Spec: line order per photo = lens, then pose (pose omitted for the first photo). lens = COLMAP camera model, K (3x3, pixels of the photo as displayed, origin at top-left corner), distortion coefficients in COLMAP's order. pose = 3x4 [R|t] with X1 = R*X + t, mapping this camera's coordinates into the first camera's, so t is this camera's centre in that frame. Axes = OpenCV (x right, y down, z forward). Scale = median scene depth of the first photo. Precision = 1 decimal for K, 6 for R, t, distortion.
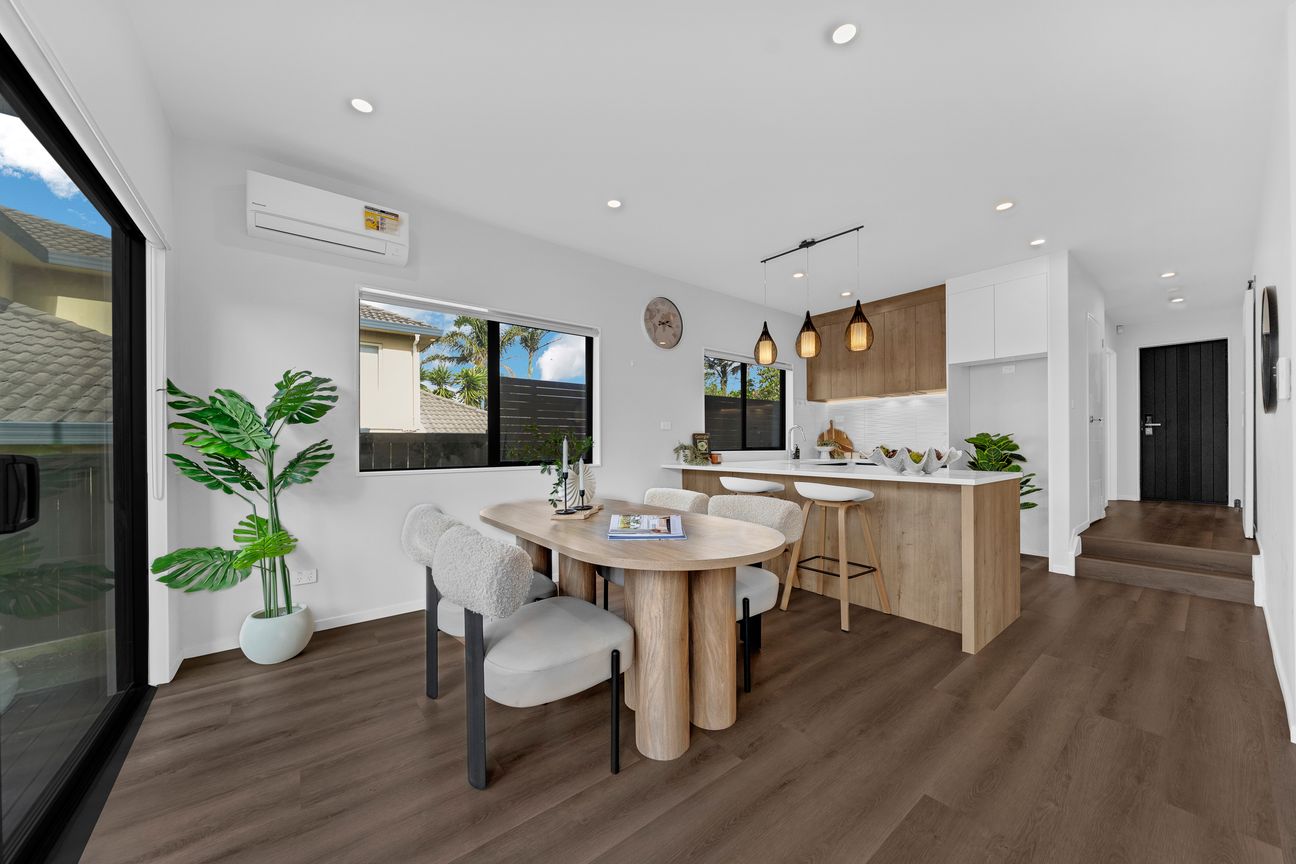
lens RADIAL K [[446.8, 0, 646.1], [0, 446.8, 444.5], [0, 0, 1]] dist [-0.000462, -0.000078]
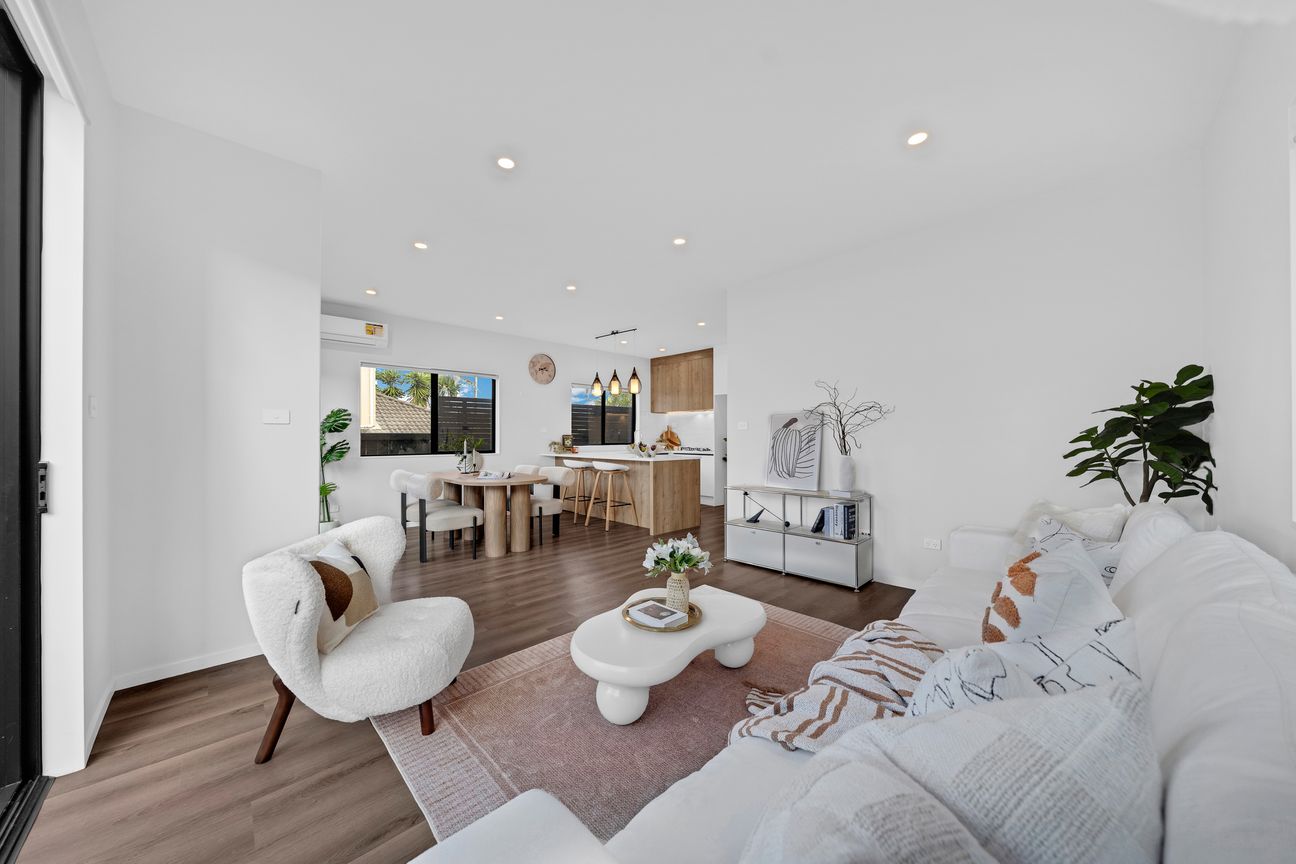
lens RADIAL K [[435.7, 0, 650.5], [0, 435.7, 437.5], [0, 0, 1]] dist [-0.000238, -0.000021]
pose [[0.993358, 0.004538, 0.114977, 0.277915], [-0.004546, 0.999990, -0.000195, -0.018254], [-0.114977, -0.000329, 0.993368, -0.726485]]
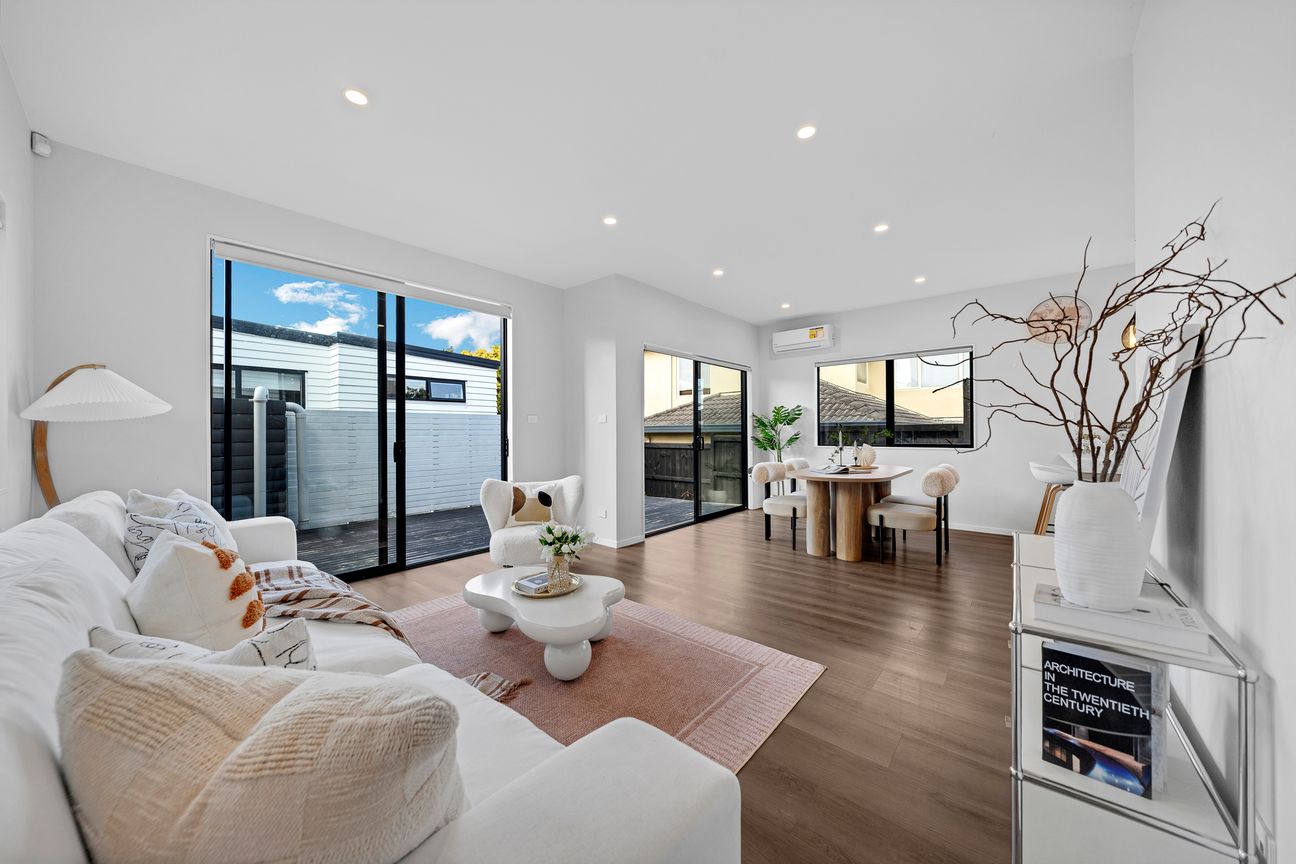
lens RADIAL K [[453.6, 0, 648.0], [0, 453.6, 432.0], [0, 0, 1]] dist [-0.000198, -0.000017]
pose [[0.207276, 0.003174, -0.978277, 0.983144], [0.004470, 0.999981, 0.004191, -0.013661], [0.978272, -0.005242, 0.207258, -0.196295]]
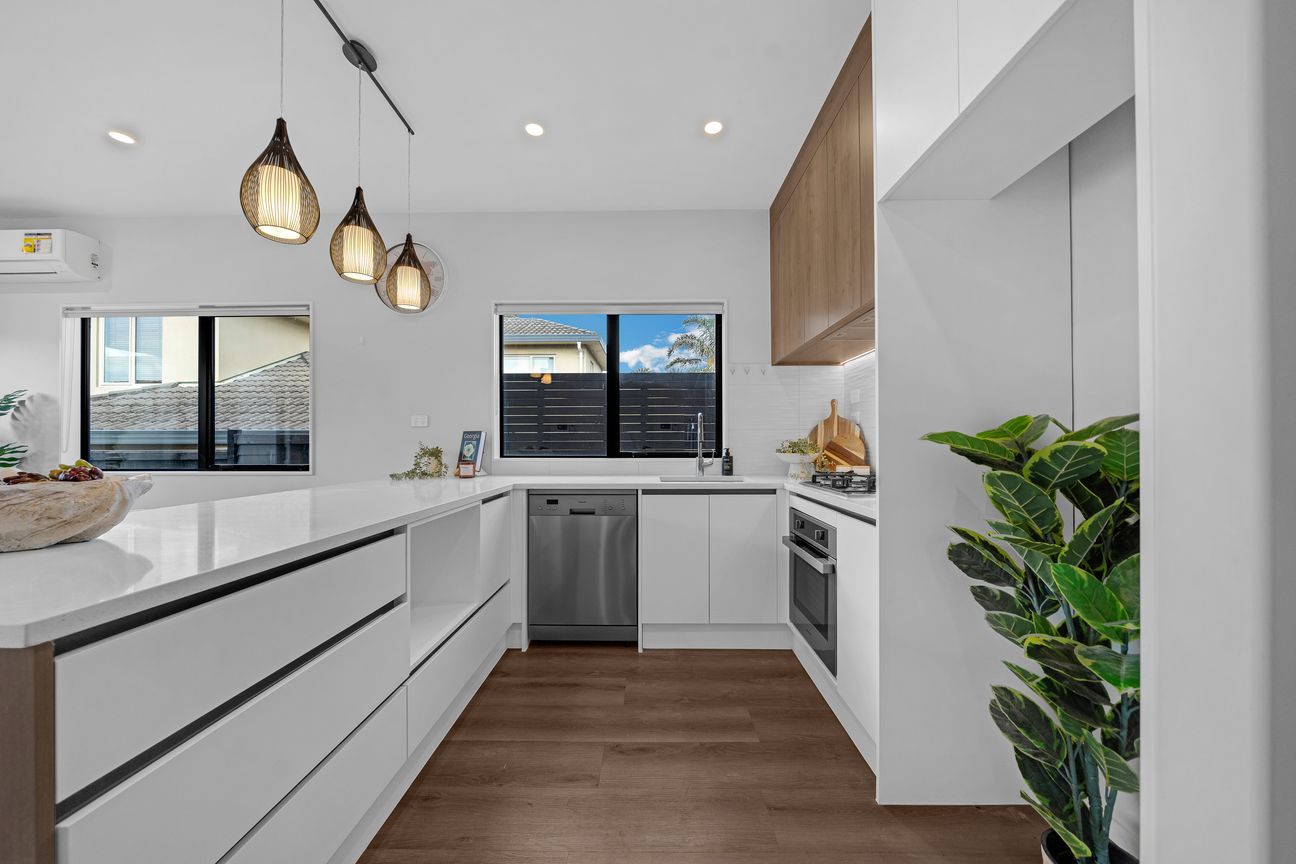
lens RADIAL K [[446.8, 0, 646.1], [0, 446.8, 444.5], [0, 0, 1]] dist [-0.000462, -0.000078]
pose [[0.779216, 0.004963, -0.626736, 0.851962], [-0.001074, 0.999978, 0.006584, -0.011514], [0.626755, -0.004457, 0.779204, 0.737072]]
